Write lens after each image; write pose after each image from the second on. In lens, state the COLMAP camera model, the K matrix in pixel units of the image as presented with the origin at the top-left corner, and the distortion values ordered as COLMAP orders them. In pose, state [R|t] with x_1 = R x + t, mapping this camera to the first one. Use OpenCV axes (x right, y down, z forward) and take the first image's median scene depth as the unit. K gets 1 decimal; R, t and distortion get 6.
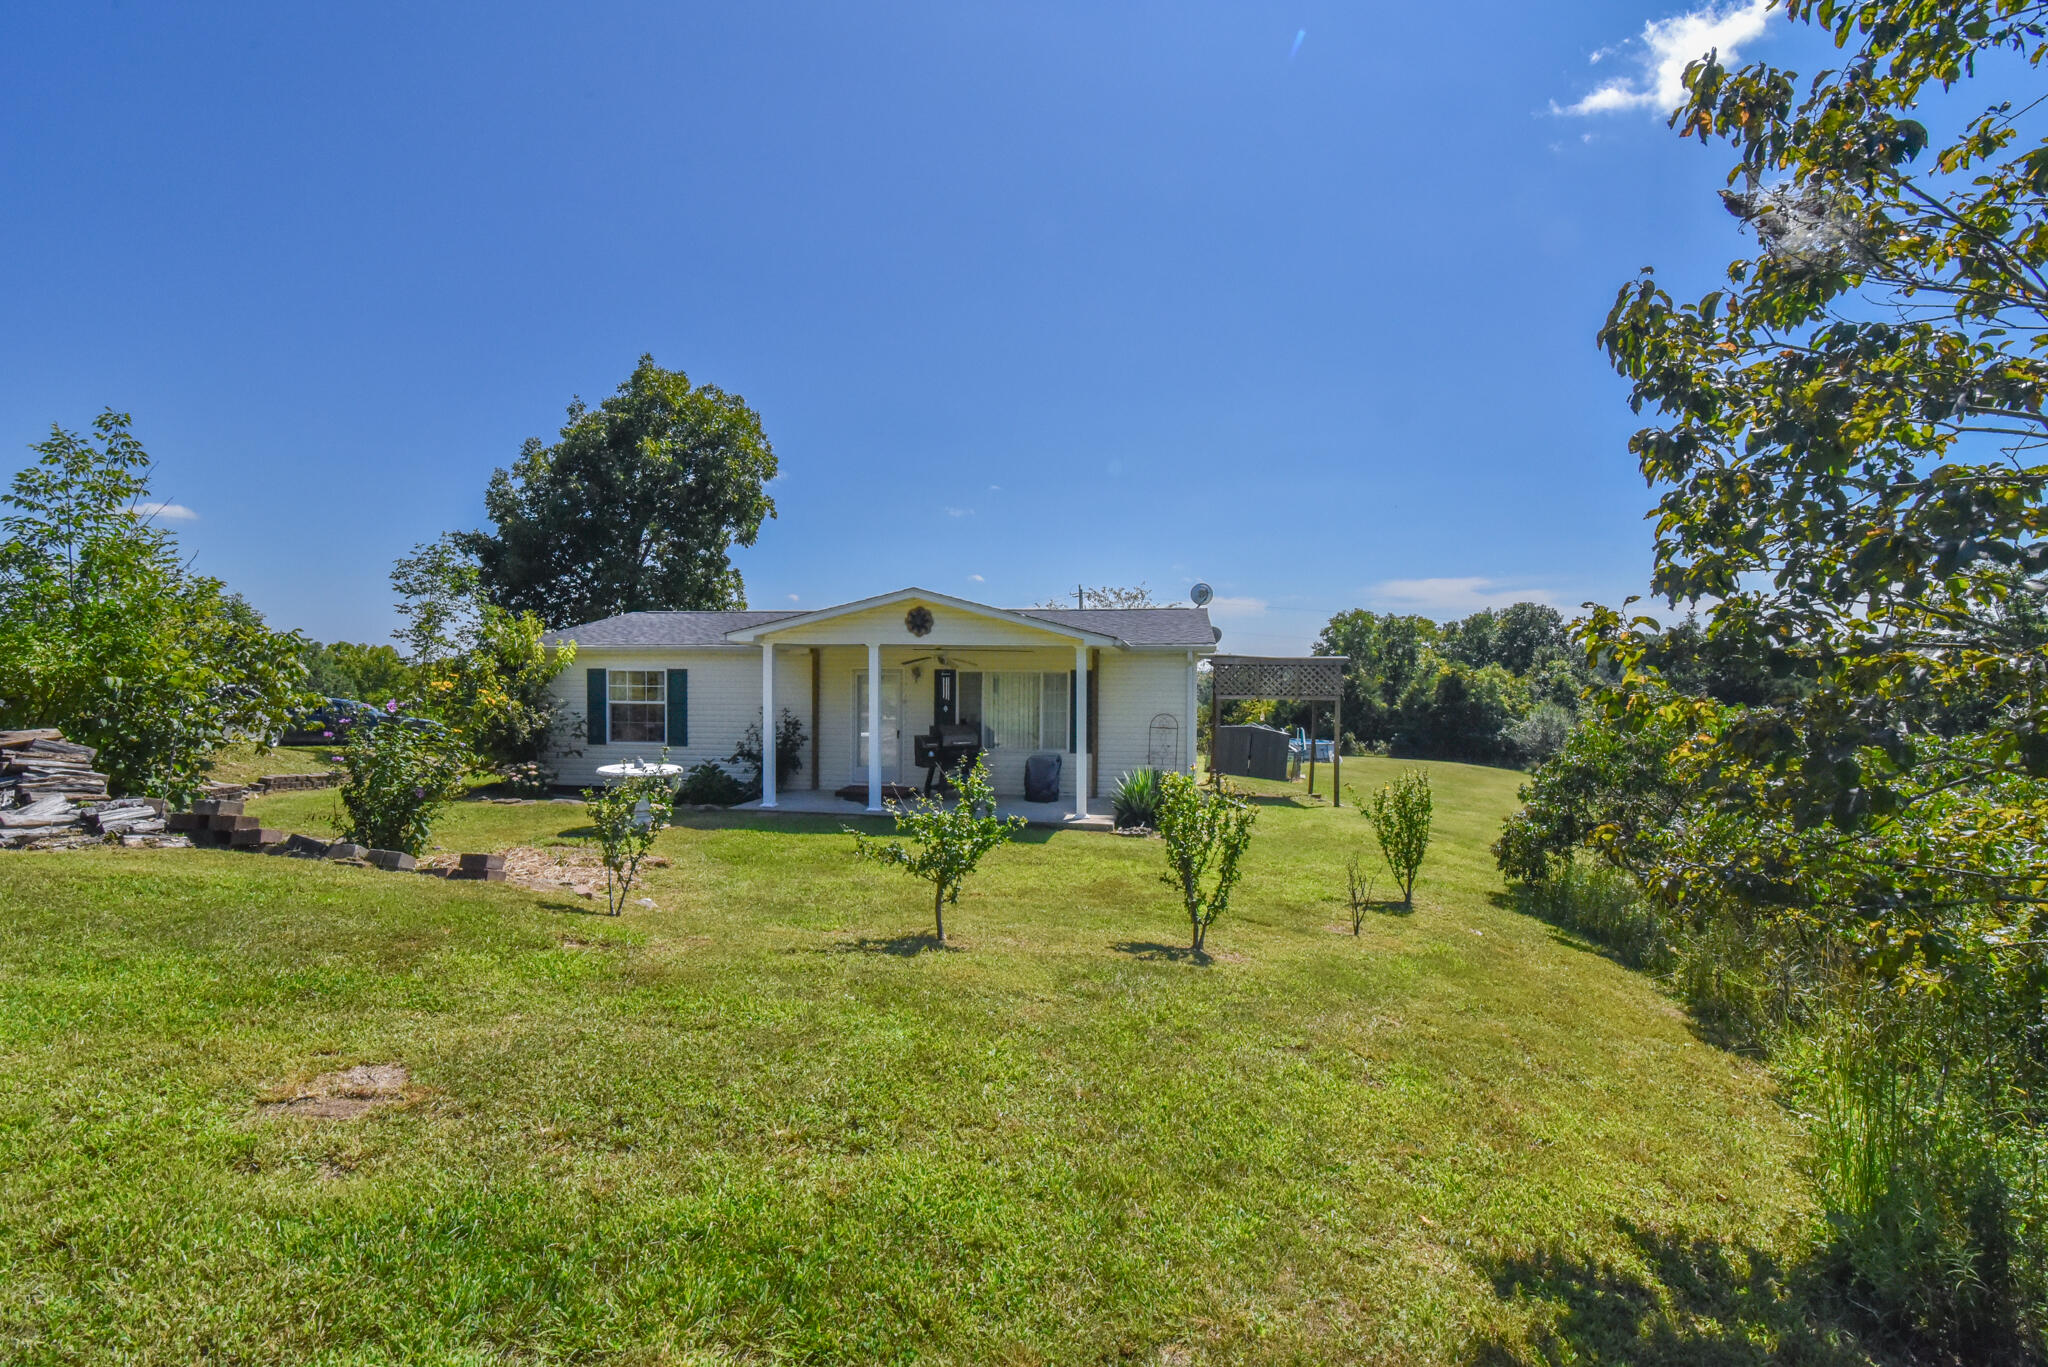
lens RADIAL K [[944.3, 0, 1027.9], [0, 944.3, 688.2], [0, 0, 1]] dist [-0.017663, 0.000529]
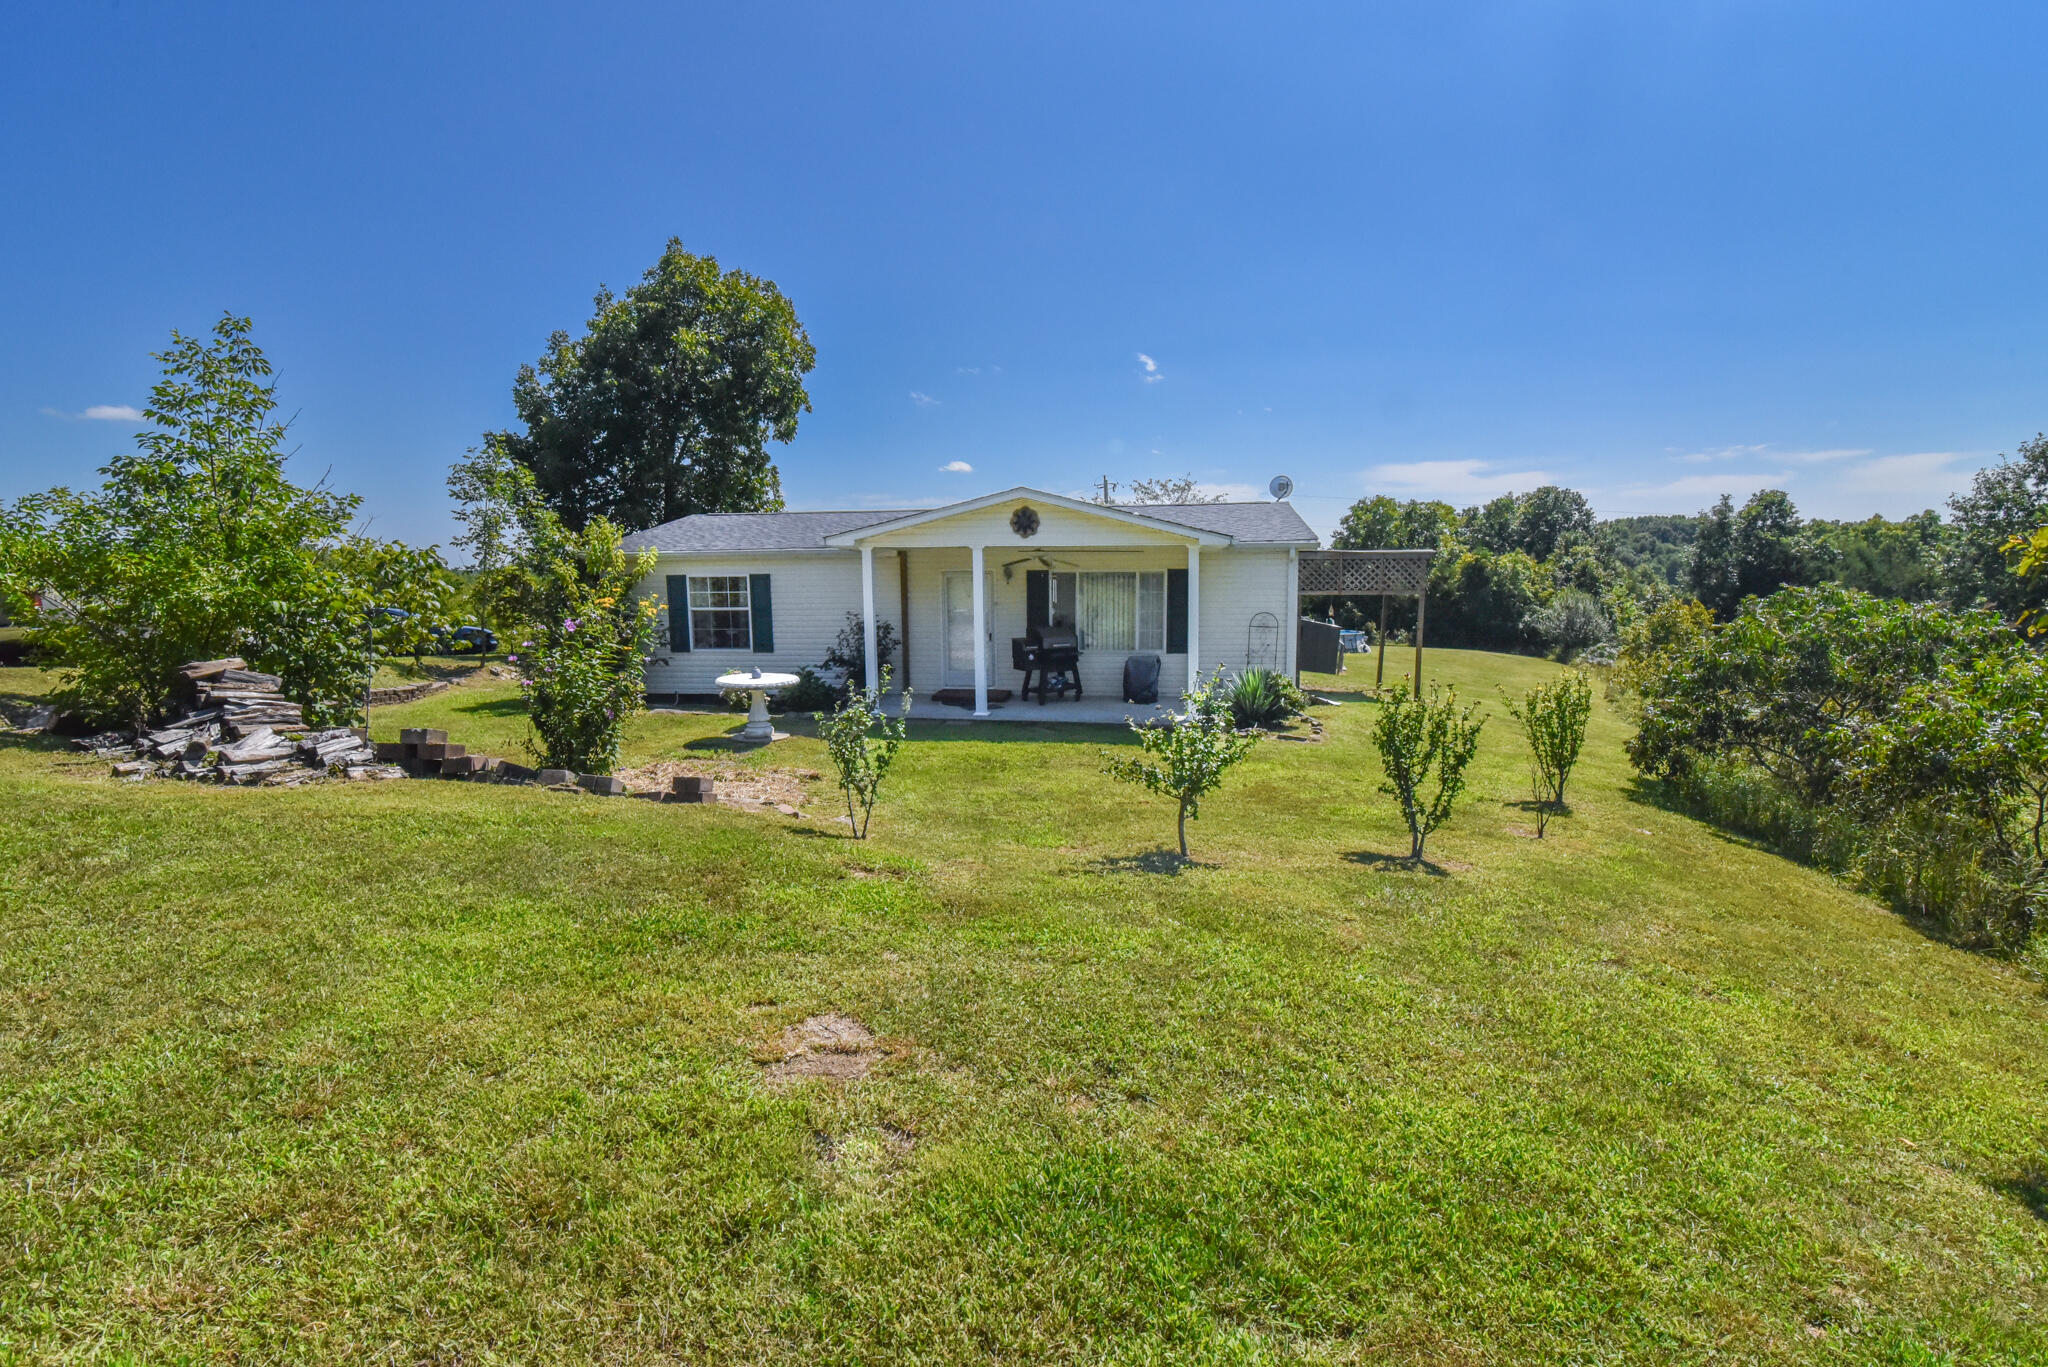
lens RADIAL K [[944.3, 0, 1020.2], [0, 944.3, 684.4], [0, 0, 1]] dist [-0.017663, 0.000529]
pose [[0.999865, -0.016431, 0.000616, -0.146555], [0.016263, 0.993778, 0.110184, -0.014185], [-0.002423, -0.110159, 0.993911, 0.016879]]
